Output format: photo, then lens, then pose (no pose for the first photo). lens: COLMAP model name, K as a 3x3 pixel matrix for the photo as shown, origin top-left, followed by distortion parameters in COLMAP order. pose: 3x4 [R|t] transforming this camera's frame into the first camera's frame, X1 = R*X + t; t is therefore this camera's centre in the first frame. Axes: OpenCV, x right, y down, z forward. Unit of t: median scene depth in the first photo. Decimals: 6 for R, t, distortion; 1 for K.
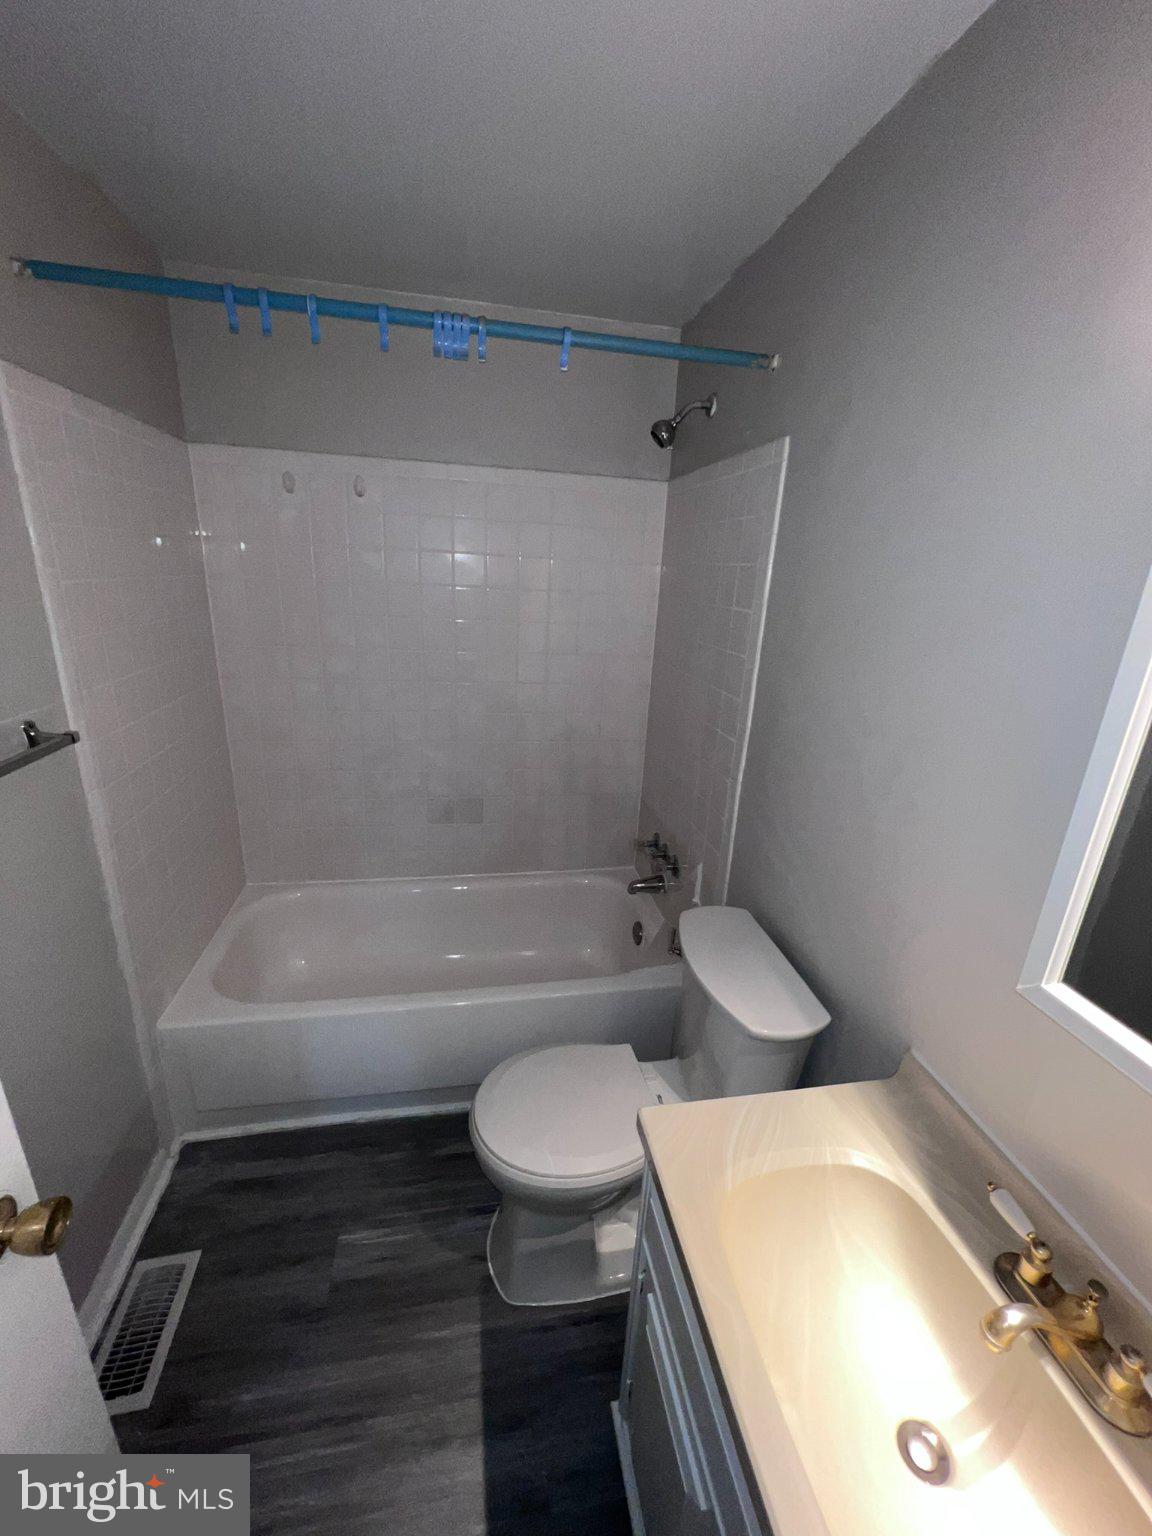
lens RADIAL K [[613.7, 0, 576.0], [0, 613.7, 768.0], [0, 0, 1]] dist [0.000227, 0.000238]
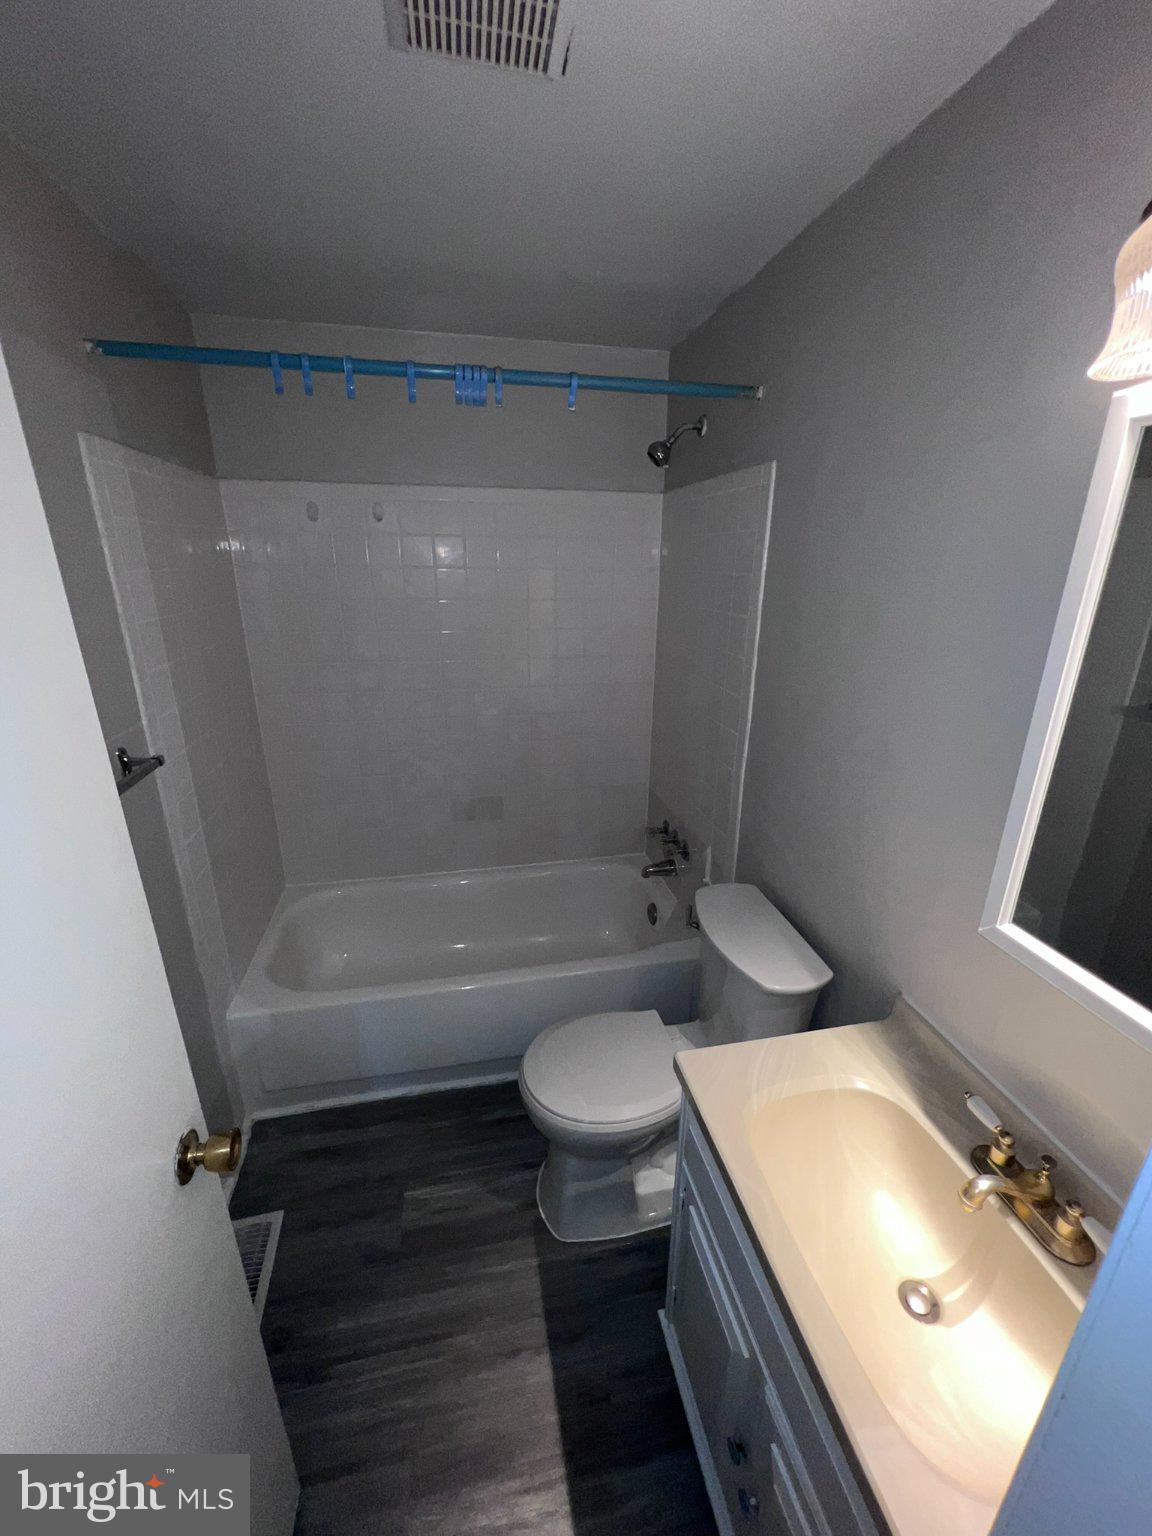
lens RADIAL K [[602.1, 0, 581.9], [0, 602.1, 768.0], [0, 0, 1]] dist [-0.001355, 0.000264]
pose [[0.998915, -0.045668, 0.009180, -0.041785], [0.045542, 0.998872, 0.013473, -0.012773], [-0.009785, -0.013040, 0.999867, -0.102625]]
